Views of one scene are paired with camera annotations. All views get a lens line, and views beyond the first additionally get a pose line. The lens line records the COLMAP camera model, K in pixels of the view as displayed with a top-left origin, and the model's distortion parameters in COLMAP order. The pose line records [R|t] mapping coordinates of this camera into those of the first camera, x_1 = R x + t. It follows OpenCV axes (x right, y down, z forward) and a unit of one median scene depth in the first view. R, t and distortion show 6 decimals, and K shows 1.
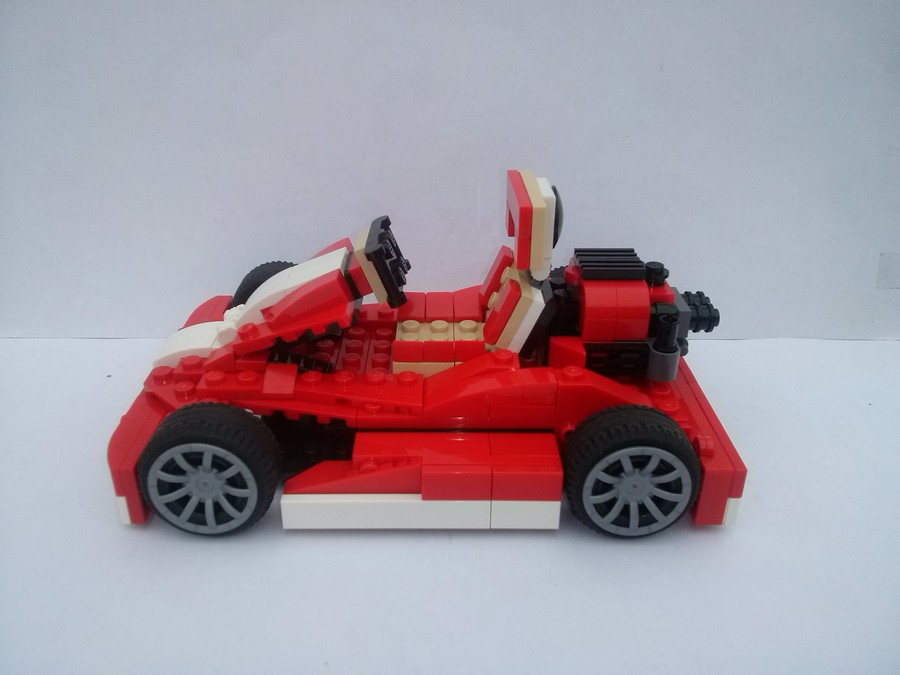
lens RADIAL K [[839.2, 0, 458.6], [0, 839.2, 331.9], [0, 0, 1]] dist [-0.003858, -0.020635]
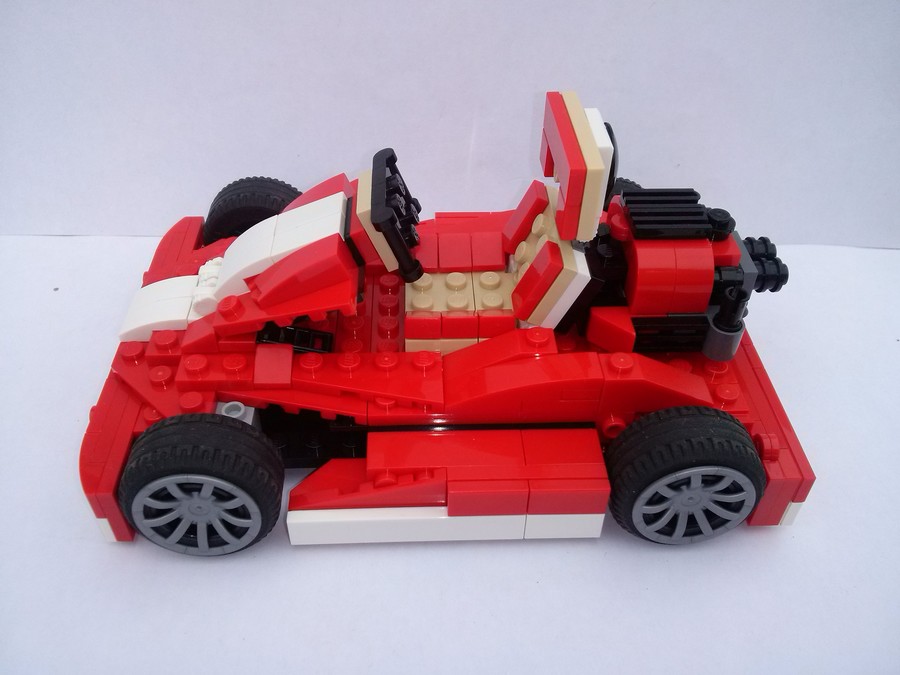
lens RADIAL K [[837.3, 0, 448.1], [0, 837.3, 352.1], [0, 0, 1]] dist [-0.014936, 0.000000]
pose [[0.999680, -0.010821, 0.022845, -0.056553], [0.003706, 0.956718, 0.290992, -0.201924], [-0.025006, -0.290814, 0.956453, 0.194402]]
